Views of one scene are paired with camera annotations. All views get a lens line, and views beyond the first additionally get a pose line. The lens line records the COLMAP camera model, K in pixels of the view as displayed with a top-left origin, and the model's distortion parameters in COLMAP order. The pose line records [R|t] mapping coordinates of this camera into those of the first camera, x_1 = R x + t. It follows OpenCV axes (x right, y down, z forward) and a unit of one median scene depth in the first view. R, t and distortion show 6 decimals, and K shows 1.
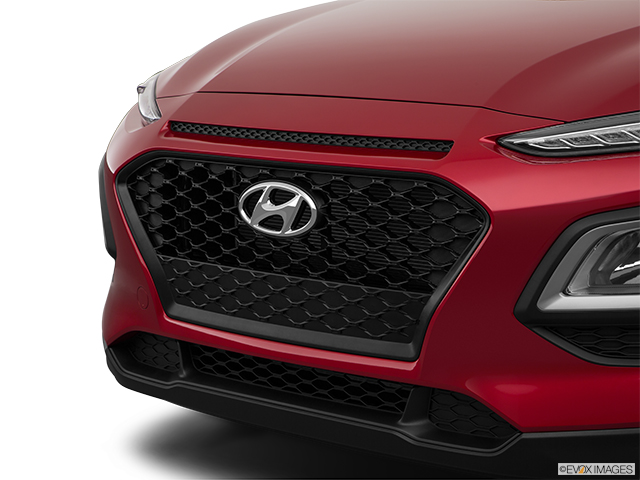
lens RADIAL K [[1714.4, 0, 319.0], [0, 1714.4, 237.2], [0, 0, 1]] dist [0.363261, 0.000000]
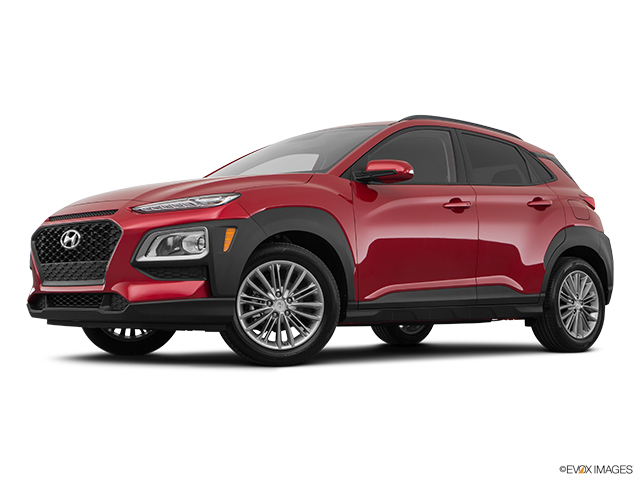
lens RADIAL K [[1009.0, 0, 321.5], [0, 1009.0, 238.7], [0, 0, 1]] dist [0.014906, 0.000000]
pose [[0.998109, 0.006017, -0.061167, 0.507765], [-0.018233, 0.979384, -0.201181, 0.321203], [0.058695, 0.201915, 0.977643, -0.642557]]
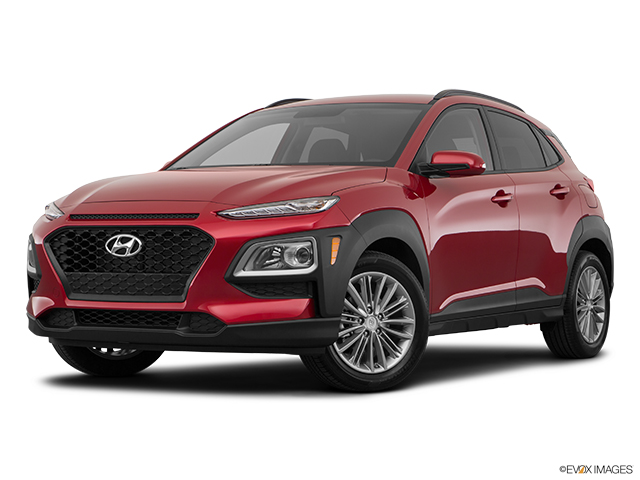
lens RADIAL K [[1386.4, 0, 320.1], [0, 1386.4, 252.9], [0, 0, 1]] dist [0.199846, 0.000000]
pose [[0.977167, 0.011611, 0.212157, -0.170836], [0.018339, 0.990171, -0.138654, 0.271954], [-0.211682, 0.139379, 0.967349, -0.947159]]
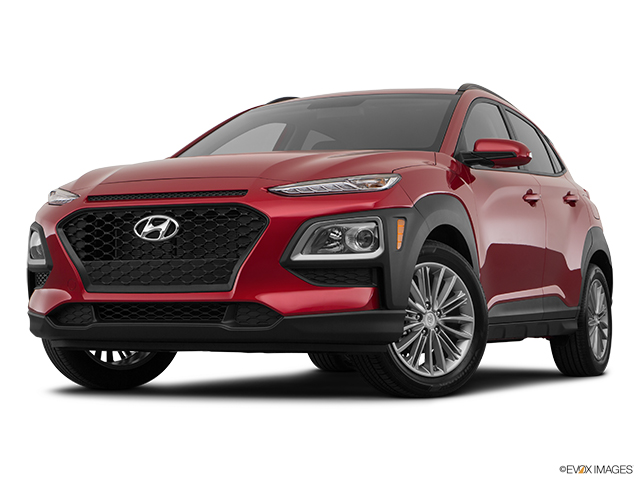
lens RADIAL K [[1299.8, 0, 315.7], [0, 1299.8, 242.5], [0, 0, 1]] dist [0.079846, 0.000000]
pose [[0.951580, 0.029113, 0.306018, -0.327645], [0.031857, 0.980805, -0.192370, 0.315213], [-0.305745, 0.192805, 0.932388, -0.533347]]
